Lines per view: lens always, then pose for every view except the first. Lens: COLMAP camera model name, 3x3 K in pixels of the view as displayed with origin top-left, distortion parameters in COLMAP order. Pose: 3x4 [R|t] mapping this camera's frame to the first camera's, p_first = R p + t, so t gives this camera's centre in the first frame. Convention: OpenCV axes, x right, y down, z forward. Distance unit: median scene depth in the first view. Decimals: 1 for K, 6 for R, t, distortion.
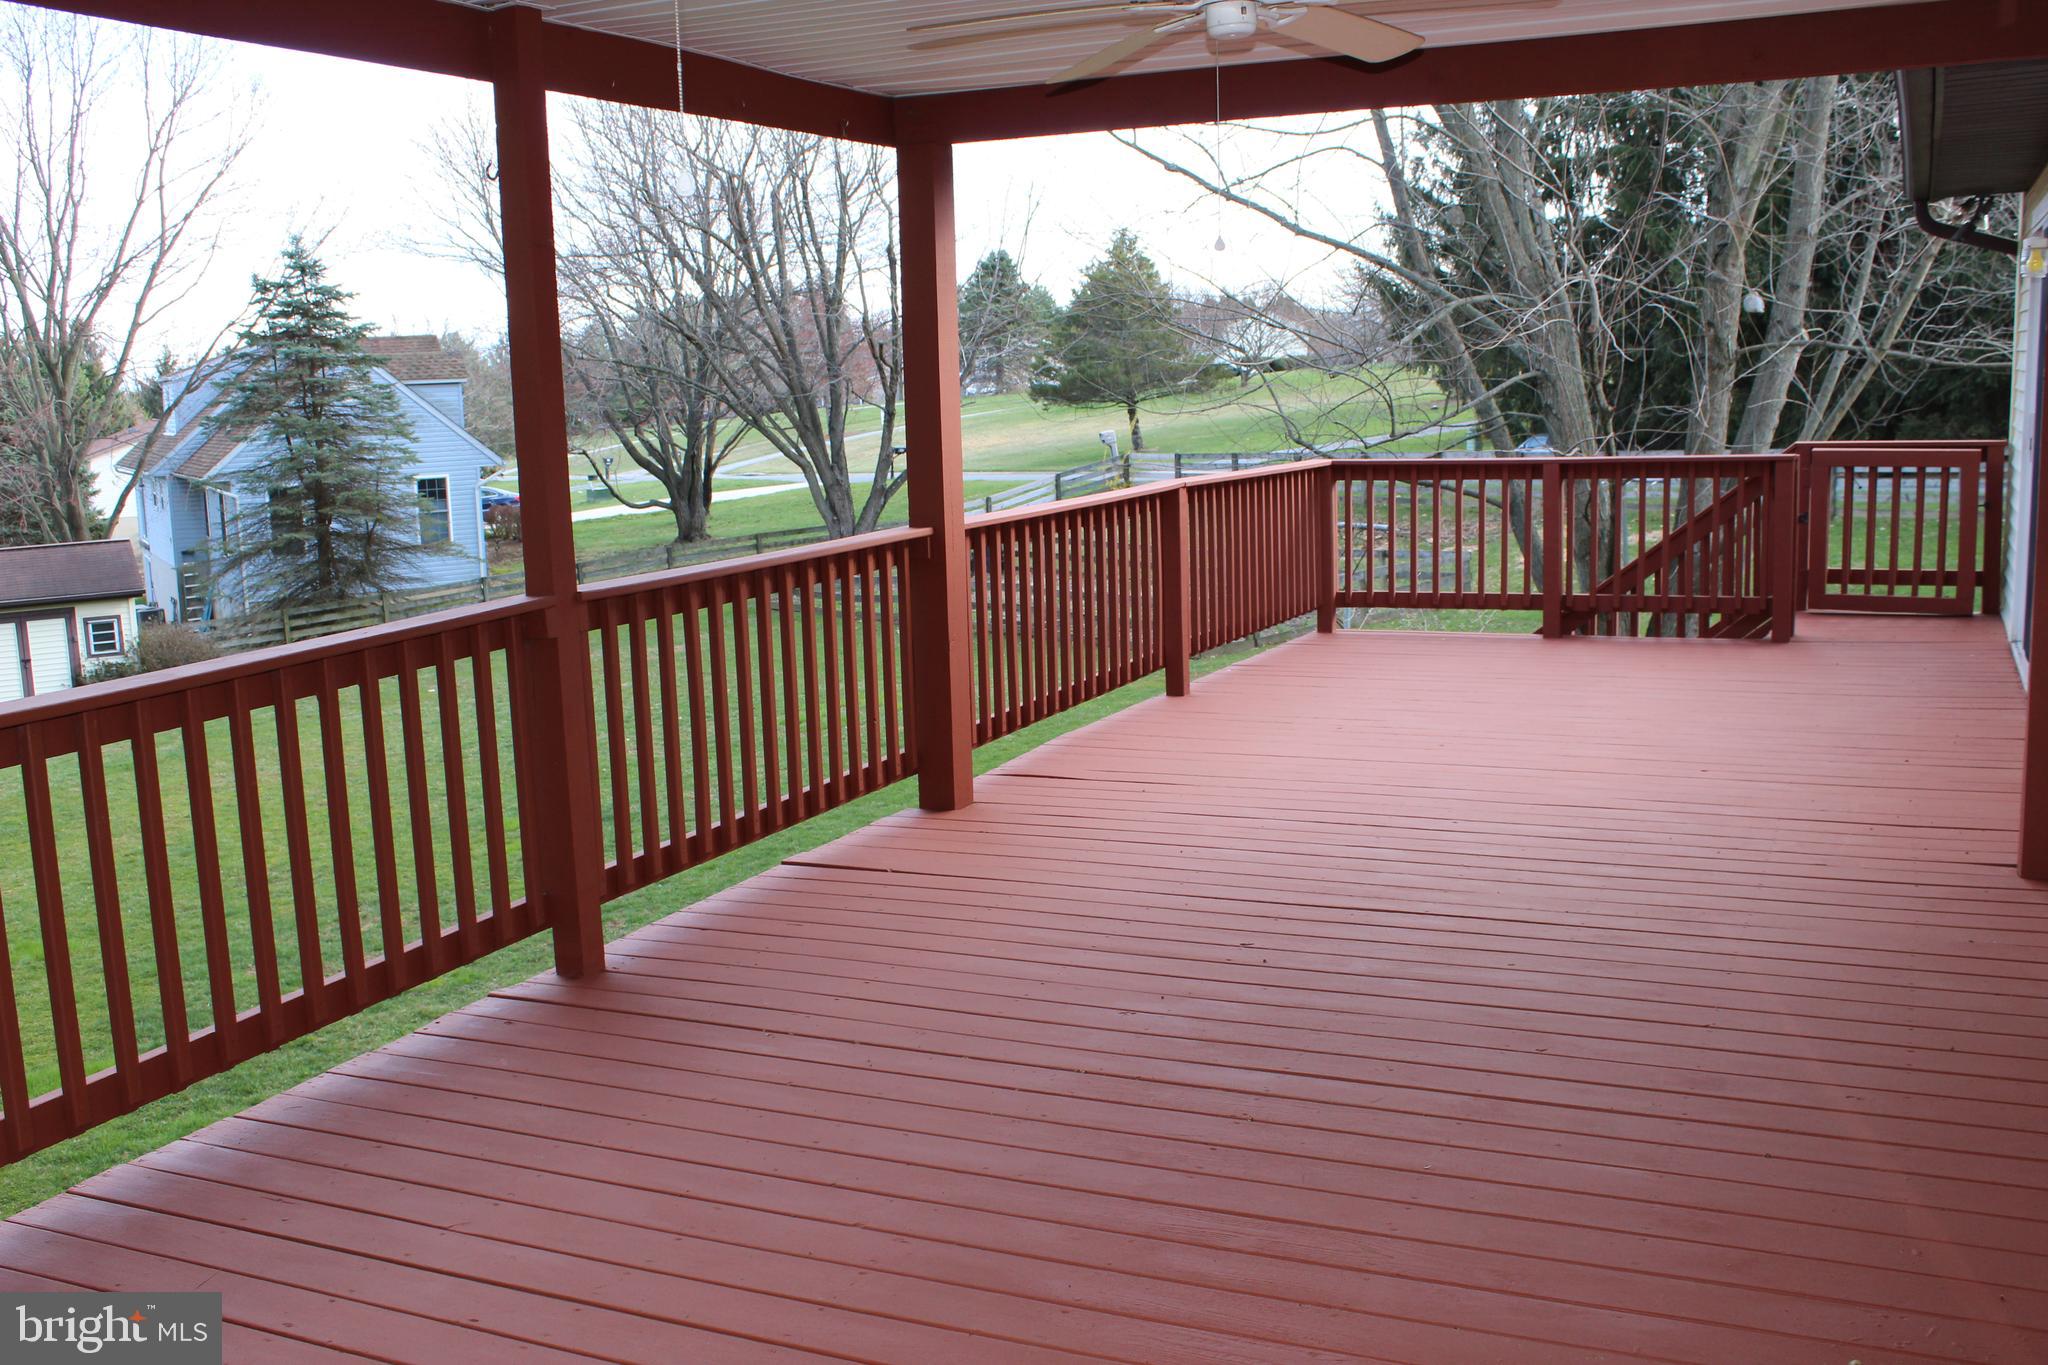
lens RADIAL K [[1975.6, 0, 1023.7], [0, 1975.6, 686.4], [0, 0, 1]] dist [-0.069355, 0.000000]
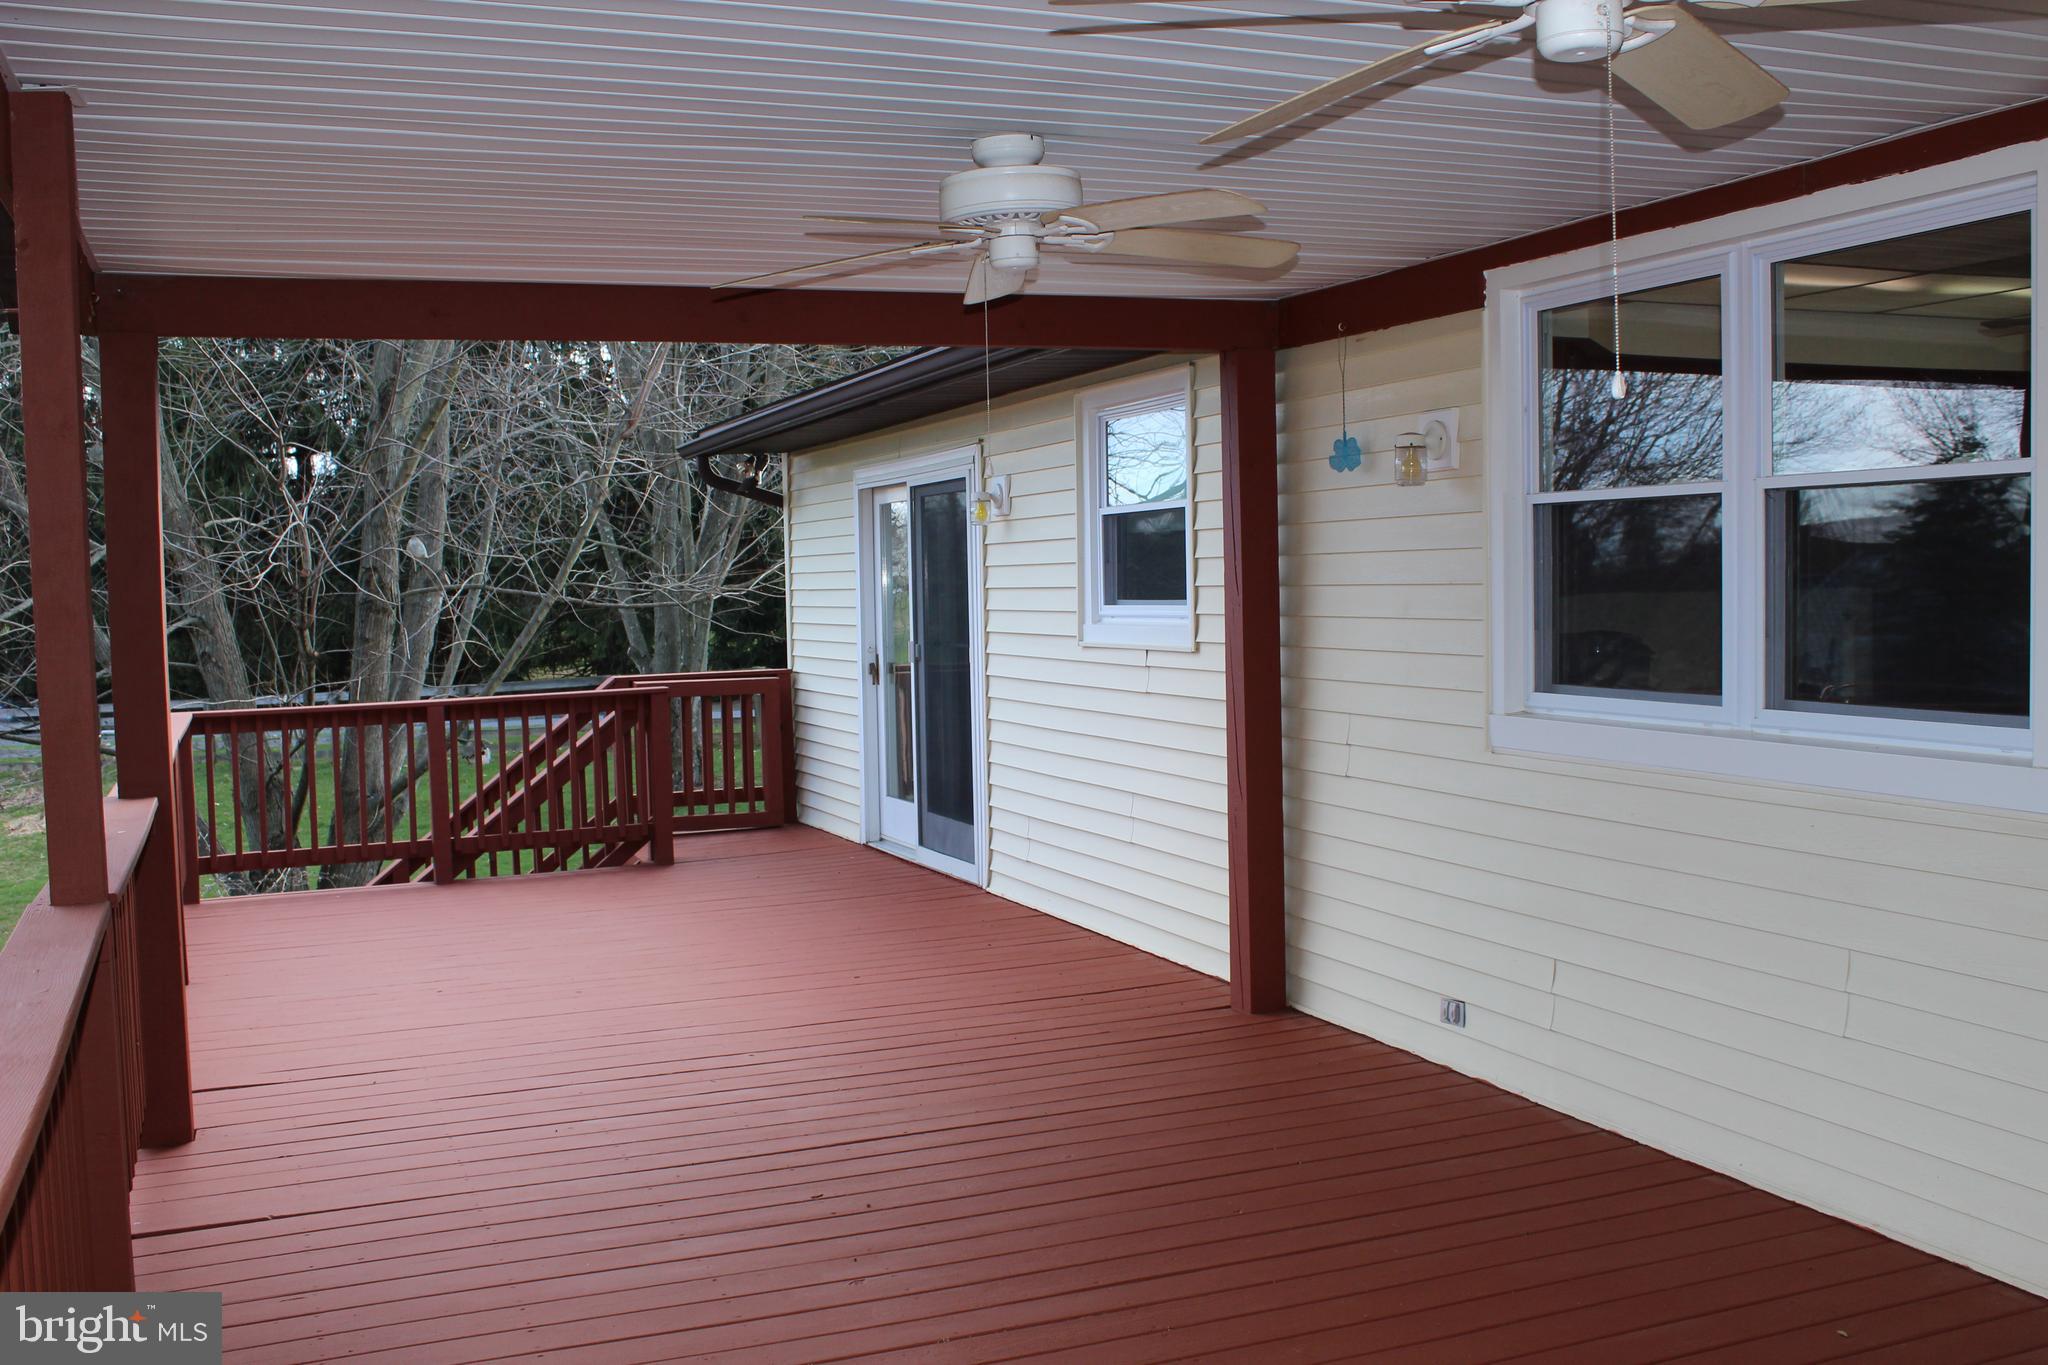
lens RADIAL K [[1975.6, 0, 1031.5], [0, 1975.6, 678.5], [0, 0, 1]] dist [-0.069355, 0.000000]
pose [[0.693997, -0.023858, 0.719583, -0.234688], [0.118159, 0.989674, -0.081144, -0.012660], [-0.710216, 0.141339, 0.689649, 0.117737]]
